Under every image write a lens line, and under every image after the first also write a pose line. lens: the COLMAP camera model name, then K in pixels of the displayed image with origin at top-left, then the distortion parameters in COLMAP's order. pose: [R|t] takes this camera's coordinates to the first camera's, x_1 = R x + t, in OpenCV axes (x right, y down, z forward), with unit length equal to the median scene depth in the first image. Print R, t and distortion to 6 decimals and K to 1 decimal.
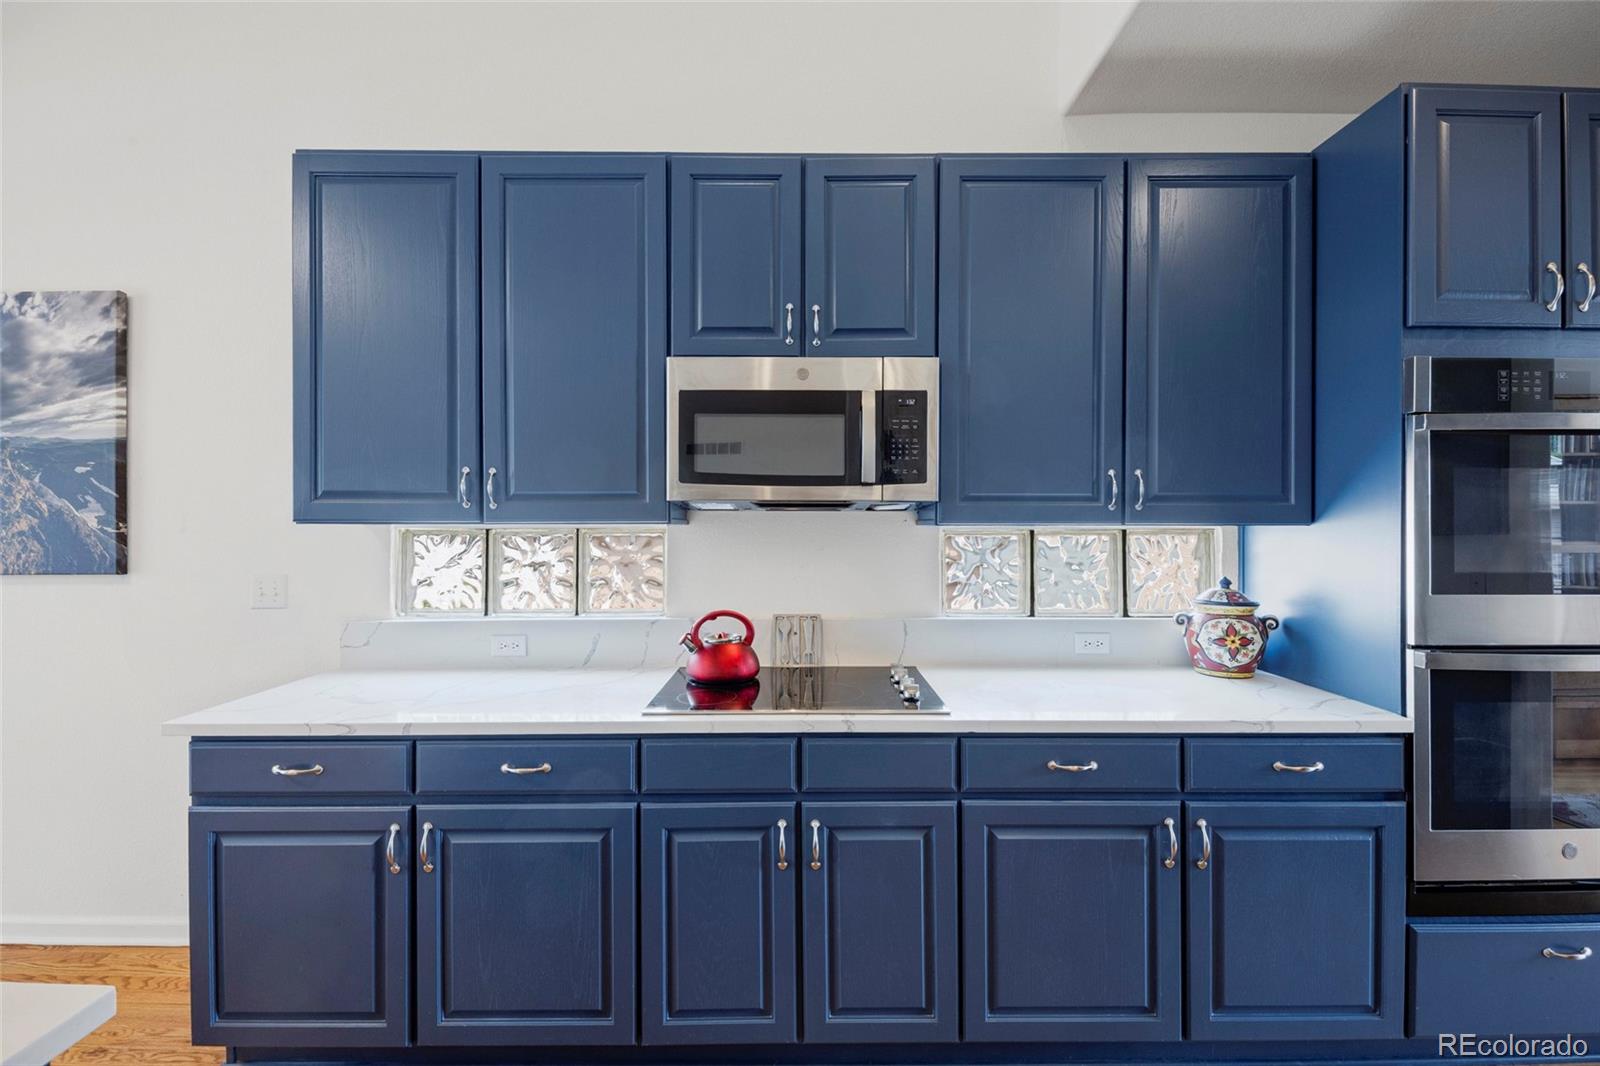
lens RADIAL K [[682.5, 0, 801.4], [0, 682.5, 529.6], [0, 0, 1]] dist [0.021112, -0.013607]
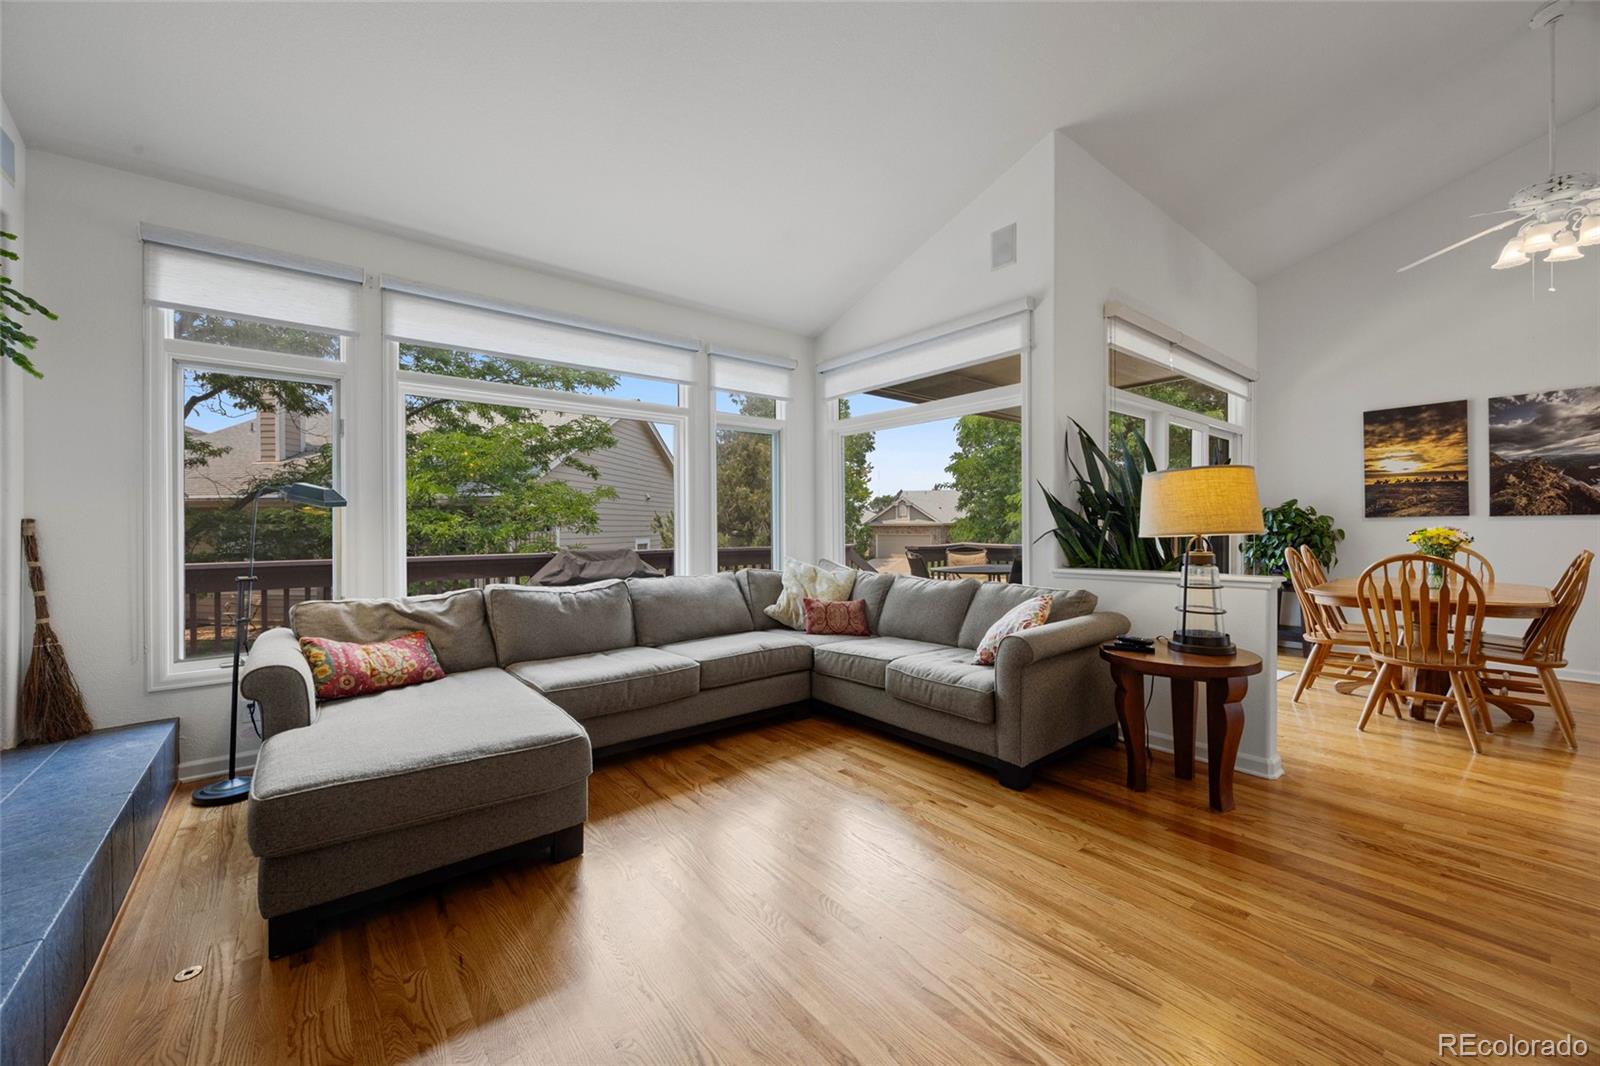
lens RADIAL K [[617.4, 0, 799.5], [0, 617.4, 529.1], [0, 0, 1]] dist [-0.000120, 0.000076]
pose [[0.625178, -0.001169, -0.780481, -1.096343], [0.003294, 0.999994, 0.001140, 0.101677], [0.780475, -0.003284, 0.625178, -2.249625]]
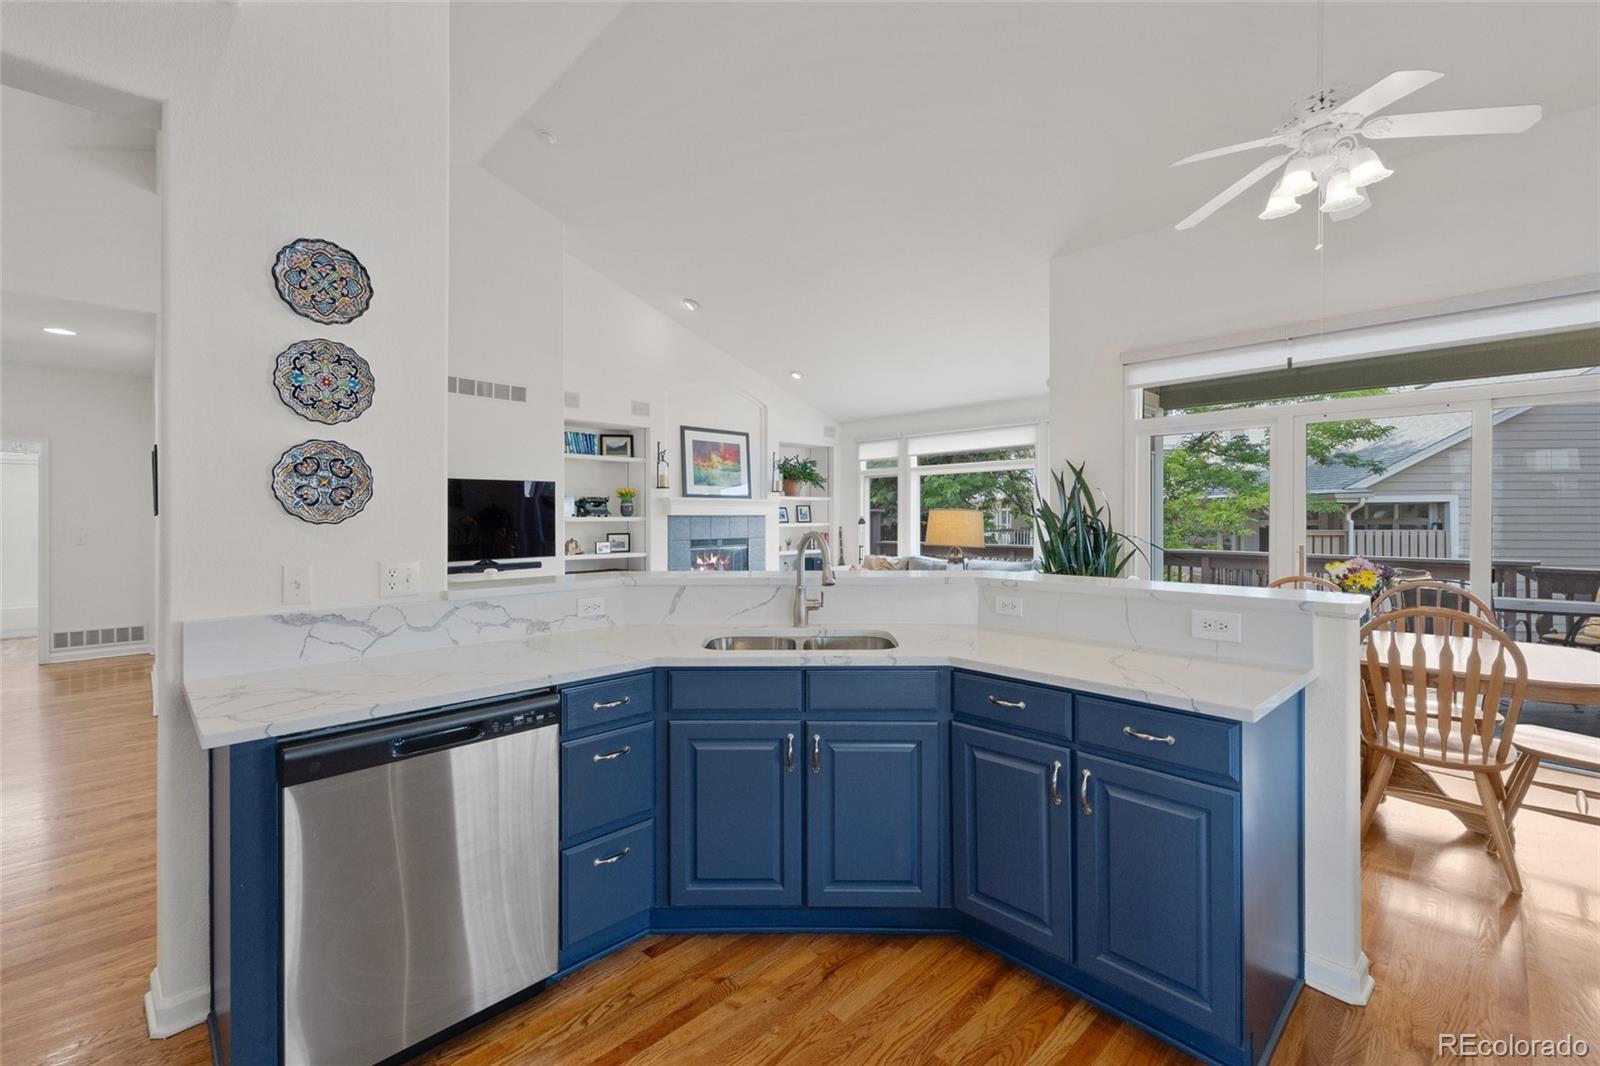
lens RADIAL K [[651.2, 0, 794.6], [0, 651.2, 523.6], [0, 0, 1]] dist [0.005229, 0.000128]
pose [[-0.726510, 0.004496, -0.687142, 0.441846], [-0.000366, 0.999976, 0.006931, 0.023897], [0.687156, 0.005287, -0.726490, 0.449247]]
